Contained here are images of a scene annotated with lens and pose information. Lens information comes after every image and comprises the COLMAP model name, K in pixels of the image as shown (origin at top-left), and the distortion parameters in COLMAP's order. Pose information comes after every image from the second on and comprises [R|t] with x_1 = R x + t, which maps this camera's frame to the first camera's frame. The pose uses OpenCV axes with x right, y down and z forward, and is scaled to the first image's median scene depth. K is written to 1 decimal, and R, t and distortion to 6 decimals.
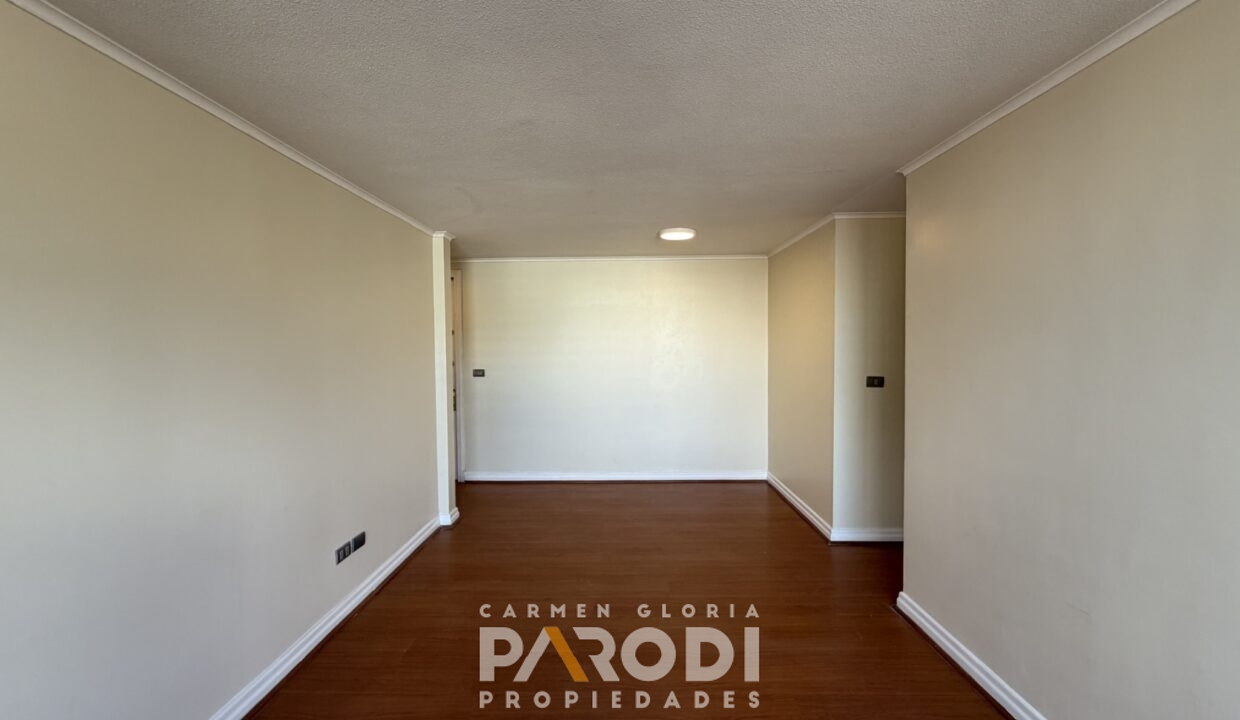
lens RADIAL K [[491.9, 0, 620.0], [0, 491.9, 360.0], [0, 0, 1]] dist [-0.002552, -0.000141]
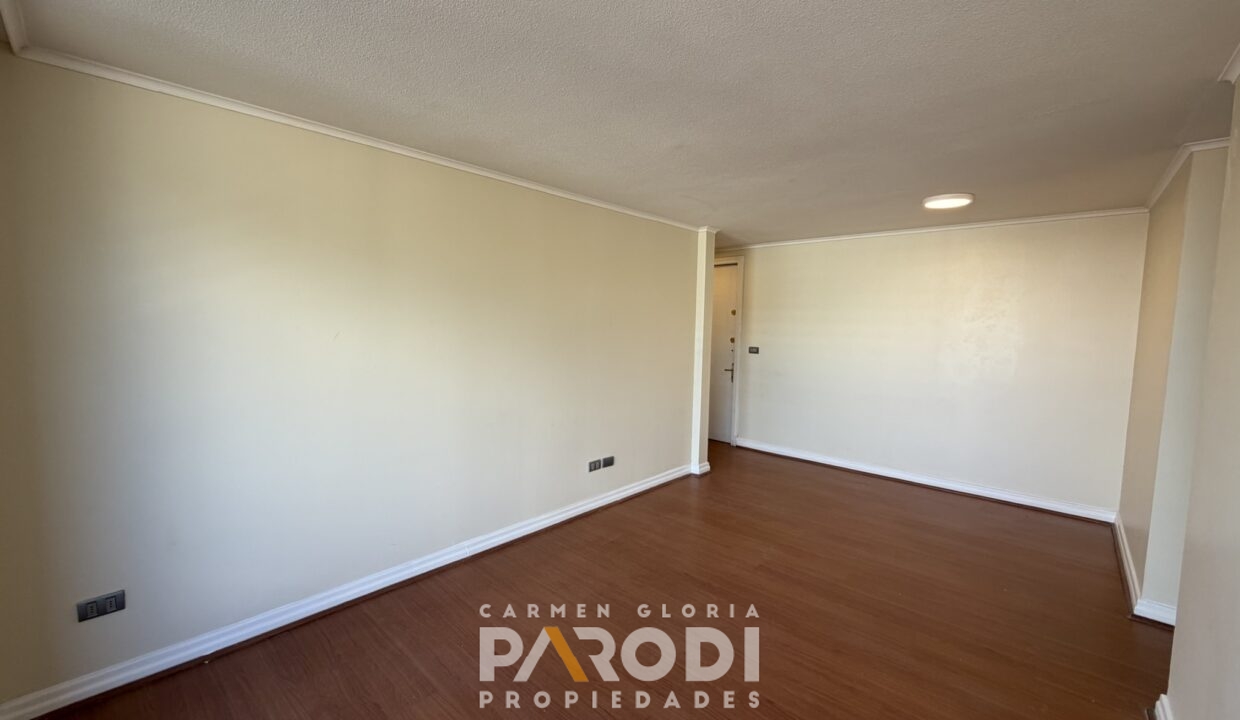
lens RADIAL K [[491.9, 0, 620.0], [0, 491.9, 360.0], [0, 0, 1]] dist [-0.002552, -0.000141]
pose [[0.747540, 0.076112, -0.659841, 0.278319], [-0.046792, 0.996979, 0.061990, -0.007358], [0.662566, -0.015465, 0.748844, -0.019718]]
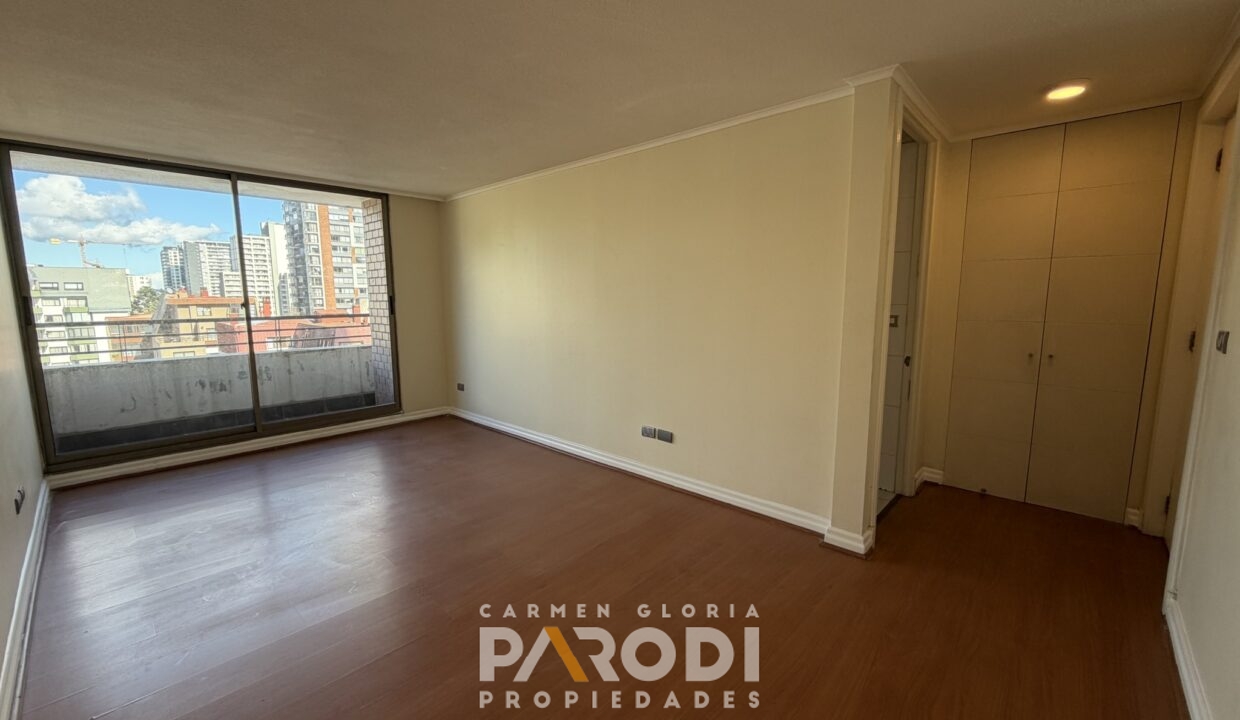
lens RADIAL K [[491.9, 0, 620.0], [0, 491.9, 360.0], [0, 0, 1]] dist [-0.002552, -0.000141]
pose [[-0.666194, 0.114676, -0.736909, 0.299189], [-0.011427, 0.986422, 0.163834, -0.014195], [0.745691, 0.117566, -0.655838, 1.179179]]
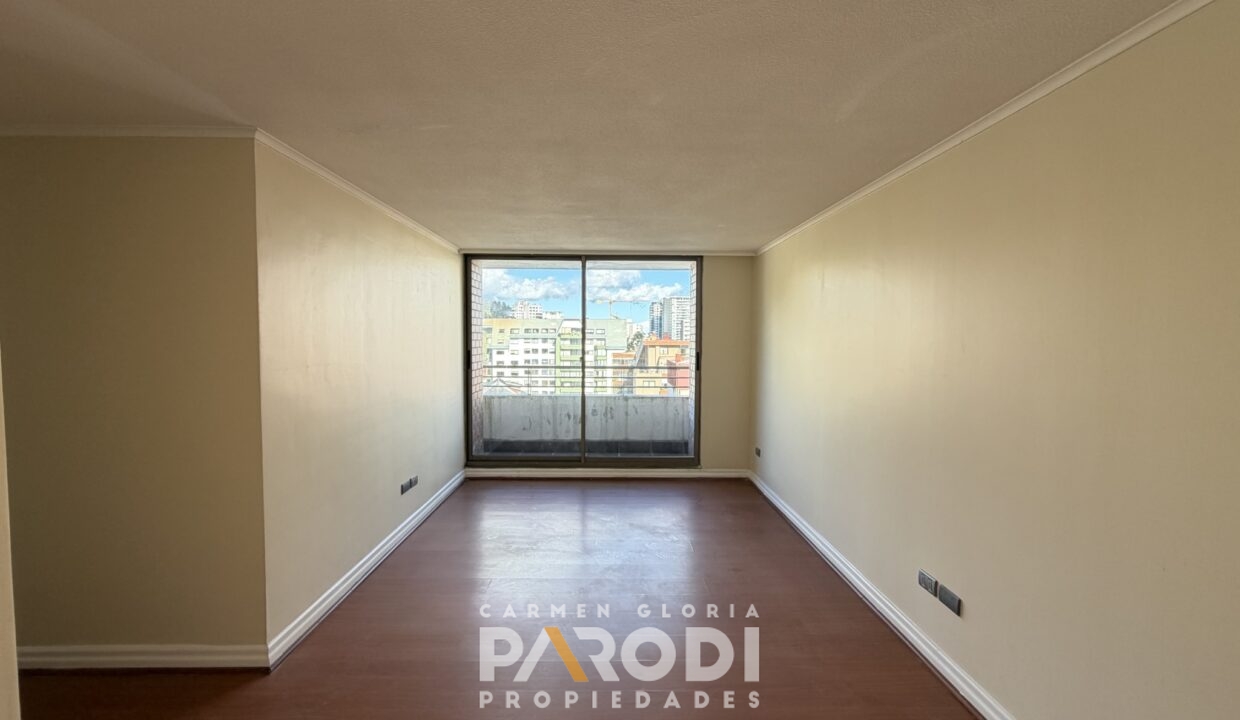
lens RADIAL K [[491.9, 0, 620.0], [0, 491.9, 360.0], [0, 0, 1]] dist [-0.002552, -0.000141]
pose [[-0.999278, 0.009498, -0.036776, 0.002610], [0.006624, 0.996969, 0.077522, -0.044204], [0.037401, 0.077222, -0.996312, 1.183563]]
